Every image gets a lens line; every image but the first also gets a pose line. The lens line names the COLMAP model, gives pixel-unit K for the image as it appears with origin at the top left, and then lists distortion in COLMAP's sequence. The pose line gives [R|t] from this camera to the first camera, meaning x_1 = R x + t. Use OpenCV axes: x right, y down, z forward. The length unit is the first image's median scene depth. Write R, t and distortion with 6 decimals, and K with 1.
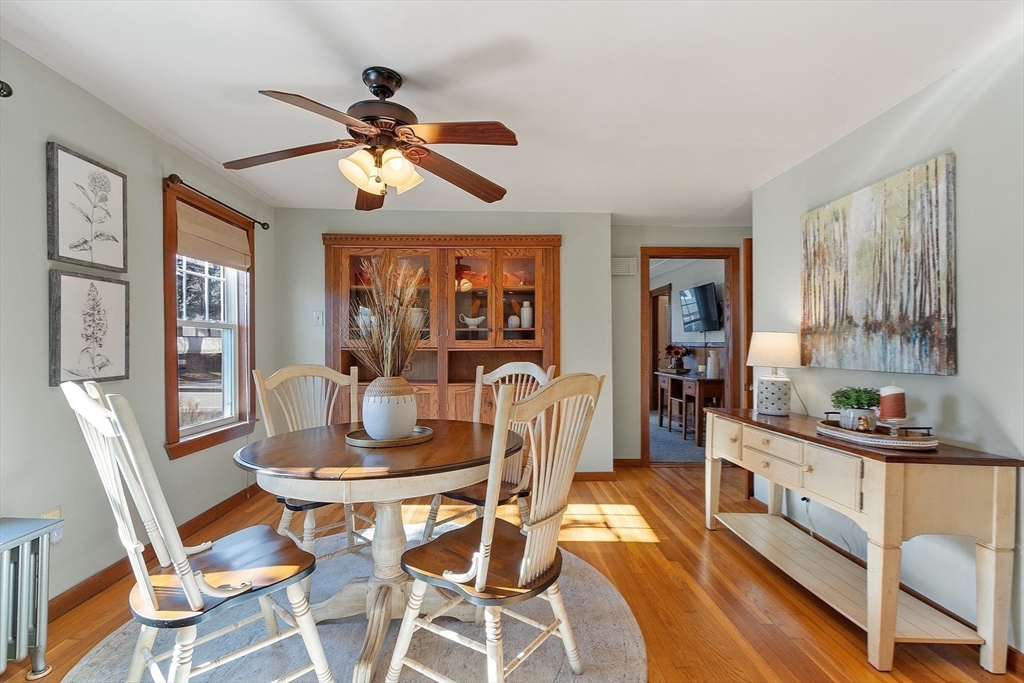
lens RADIAL K [[457.5, 0, 512.0], [0, 457.5, 341.5], [0, 0, 1]] dist [0.000219, 0.000060]
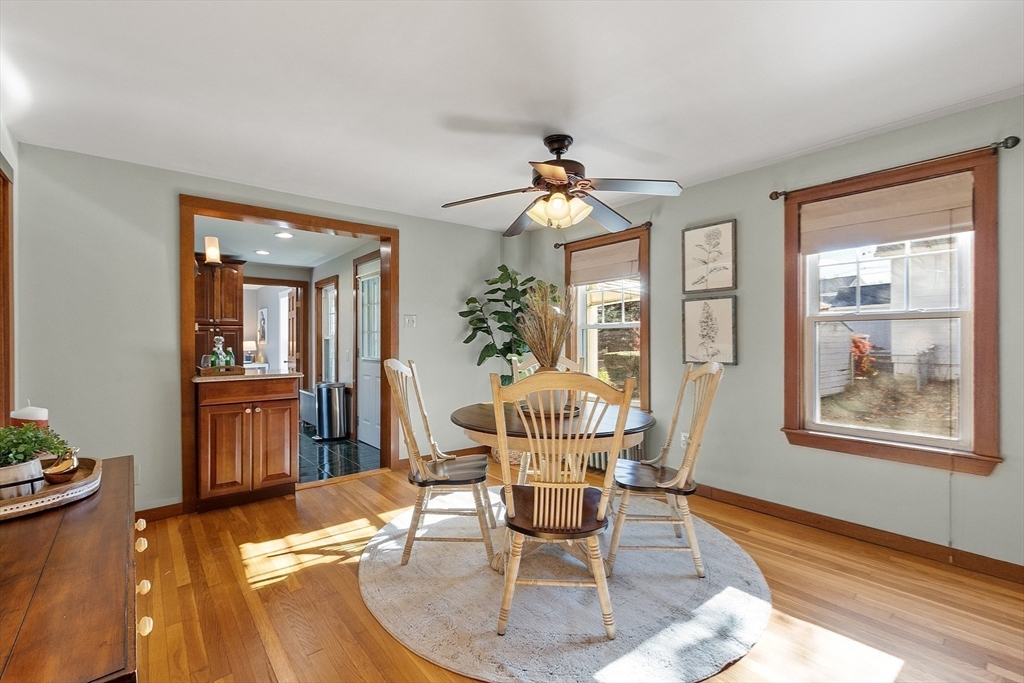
lens RADIAL K [[457.5, 0, 512.0], [0, 457.5, 341.5], [0, 0, 1]] dist [0.000219, 0.000060]
pose [[-0.795151, 0.008229, -0.606356, 0.584734], [0.007466, 0.999965, 0.003779, -0.001572], [0.606365, -0.001522, -0.795185, 1.831473]]
